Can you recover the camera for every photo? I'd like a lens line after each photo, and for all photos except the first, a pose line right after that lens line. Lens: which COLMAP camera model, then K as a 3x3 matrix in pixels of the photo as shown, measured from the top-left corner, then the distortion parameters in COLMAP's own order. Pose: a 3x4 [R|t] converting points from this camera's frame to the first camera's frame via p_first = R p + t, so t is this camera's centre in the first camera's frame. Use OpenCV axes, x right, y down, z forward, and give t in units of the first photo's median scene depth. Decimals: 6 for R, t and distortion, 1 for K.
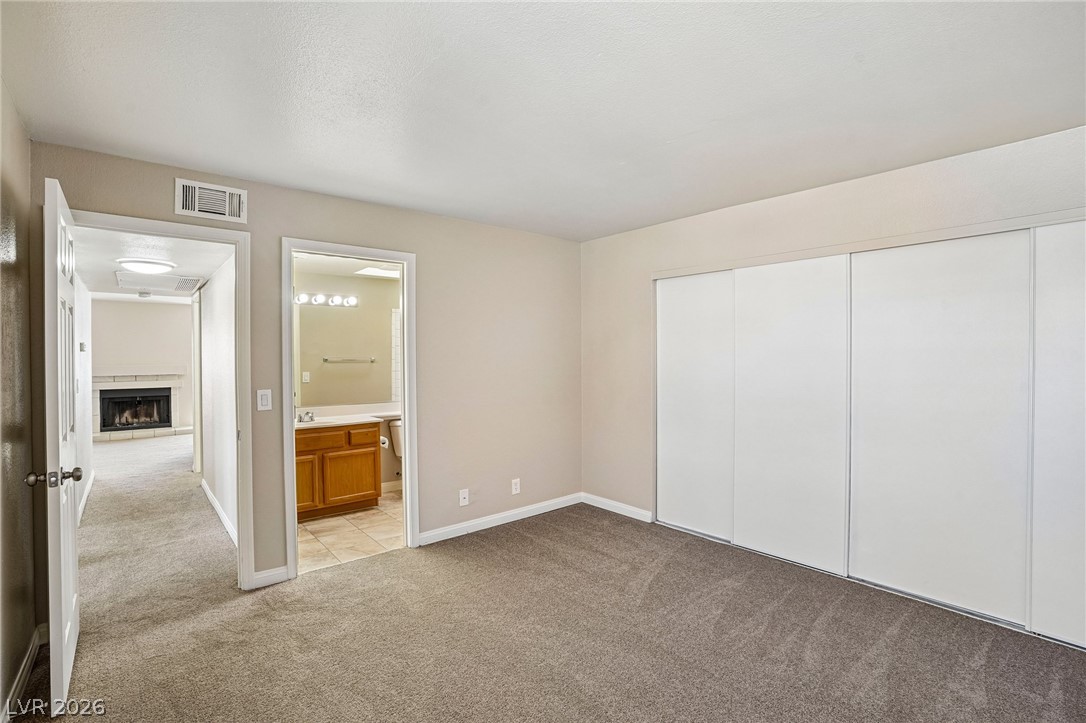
lens RADIAL K [[502.2, 0, 539.2], [0, 502.2, 361.8], [0, 0, 1]] dist [-0.061289, 0.021601]
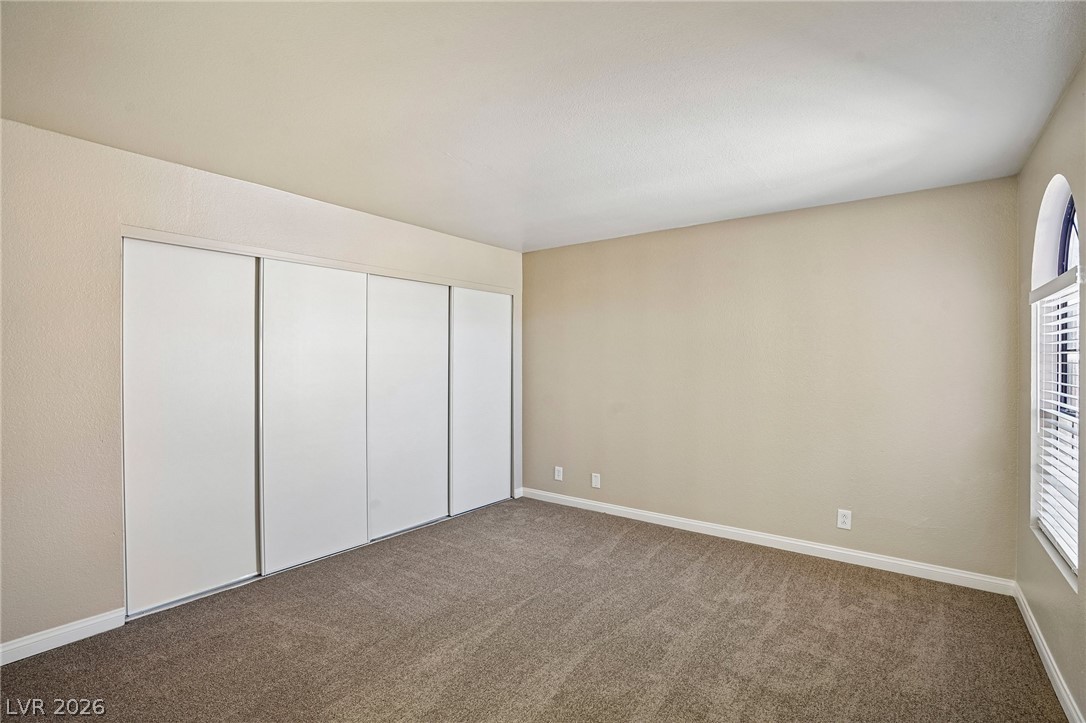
lens RADIAL K [[502.2, 0, 539.2], [0, 502.2, 361.8], [0, 0, 1]] dist [-0.061289, 0.021601]
pose [[-0.221300, 0.003566, 0.975199, -0.643642], [0.008277, 0.999964, -0.001778, 0.002174], [-0.975171, 0.007679, -0.221322, 0.845990]]
